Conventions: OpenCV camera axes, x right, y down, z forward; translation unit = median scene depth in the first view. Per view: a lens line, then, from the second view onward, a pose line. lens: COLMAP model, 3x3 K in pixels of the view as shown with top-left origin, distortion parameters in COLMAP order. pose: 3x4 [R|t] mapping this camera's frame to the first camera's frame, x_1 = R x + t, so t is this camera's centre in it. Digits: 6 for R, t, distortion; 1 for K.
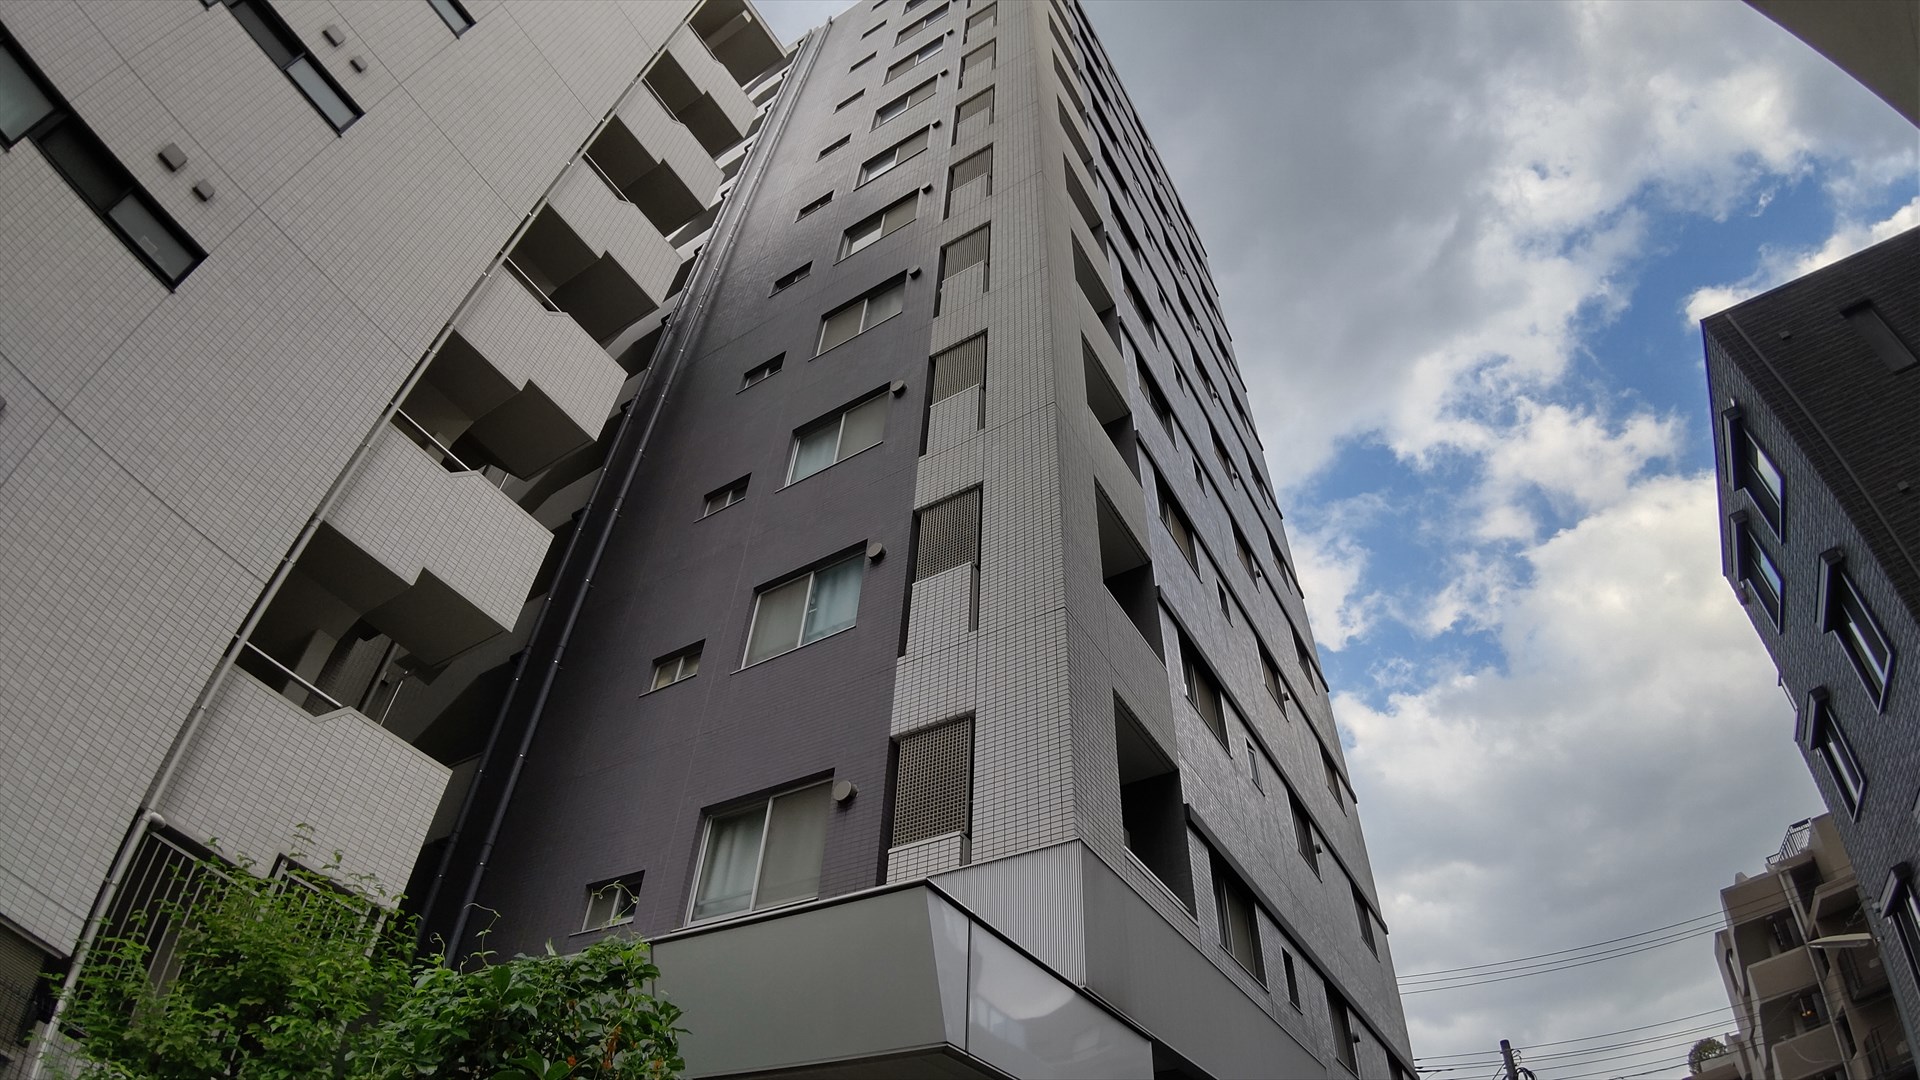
lens RADIAL K [[992.1, 0, 960.0], [0, 992.1, 540.0], [0, 0, 1]] dist [-0.122426, -0.000232]
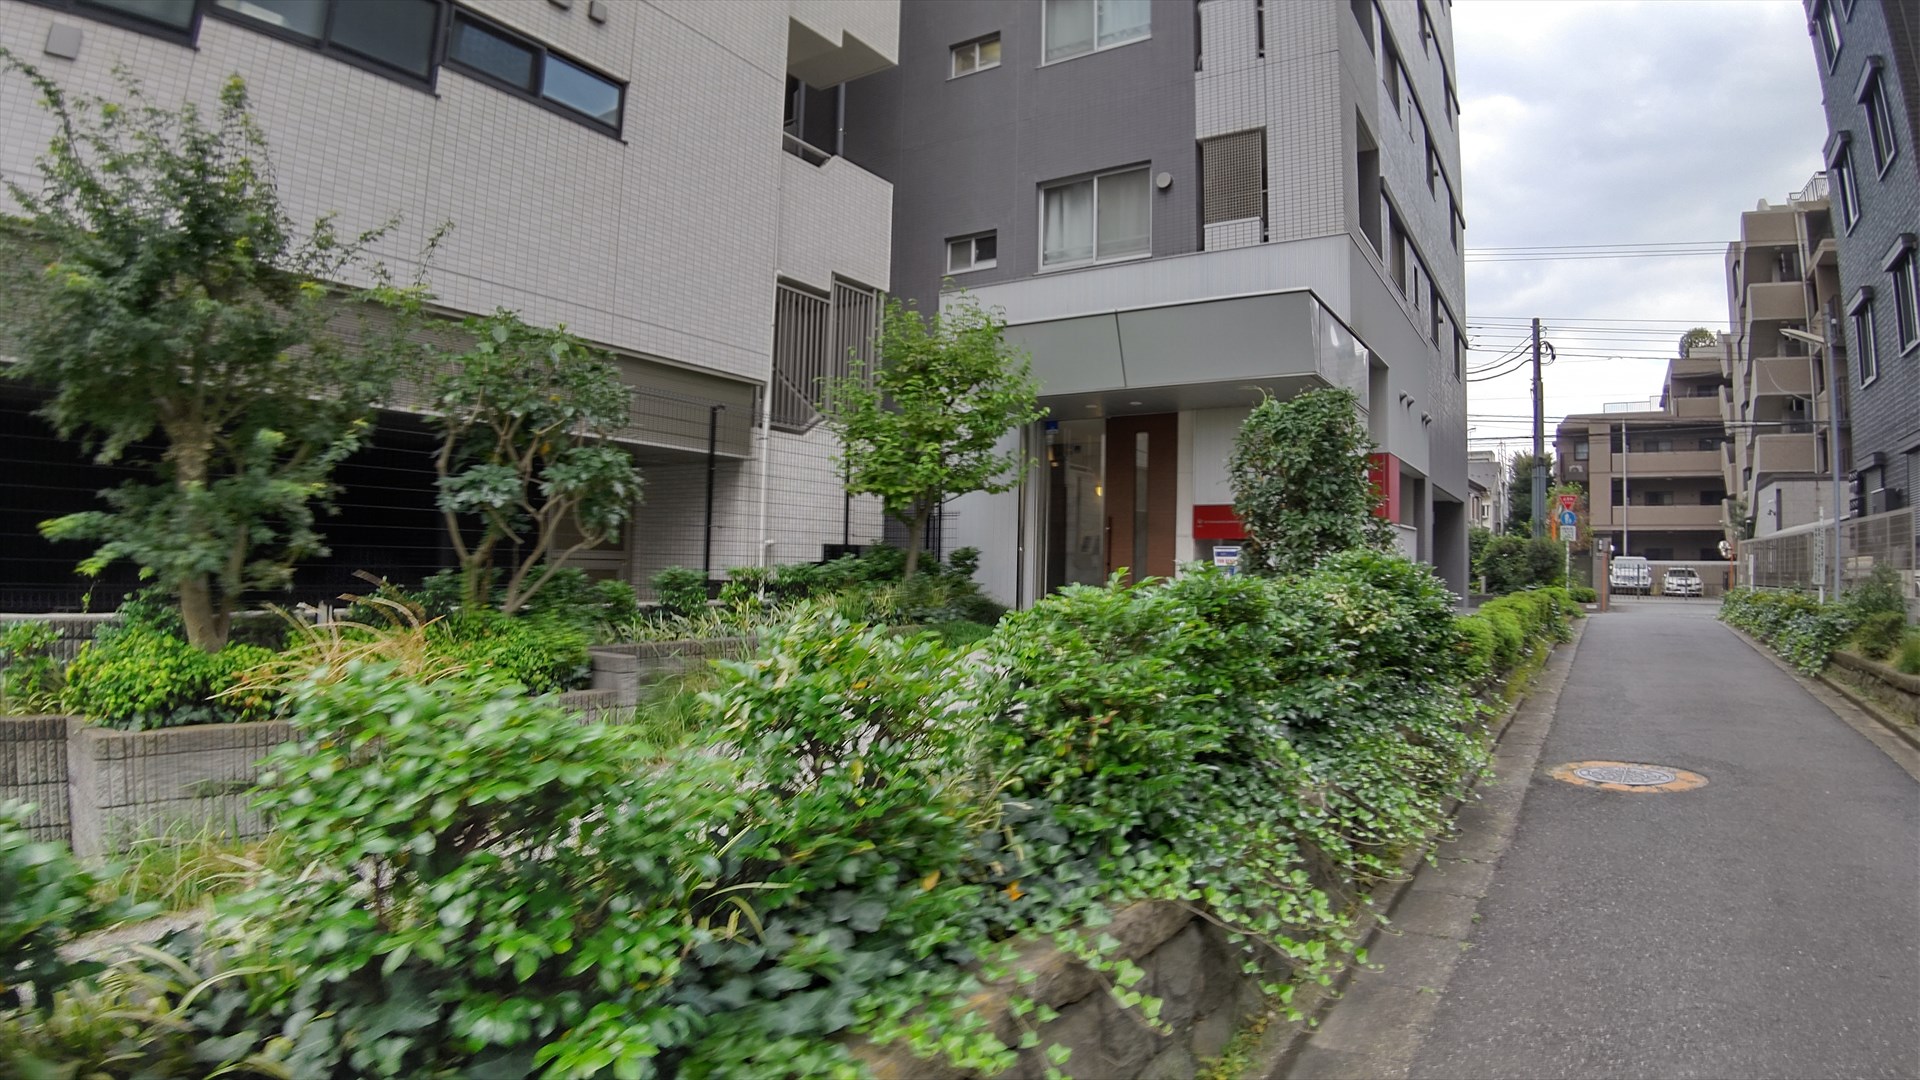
lens RADIAL K [[992.1, 0, 960.0], [0, 992.1, 540.0], [0, 0, 1]] dist [-0.122426, -0.000232]
pose [[0.999319, -0.018674, -0.031816, -0.327012], [0.035428, 0.726301, 0.686463, -0.297118], [0.010289, -0.687123, 0.726468, -0.335356]]
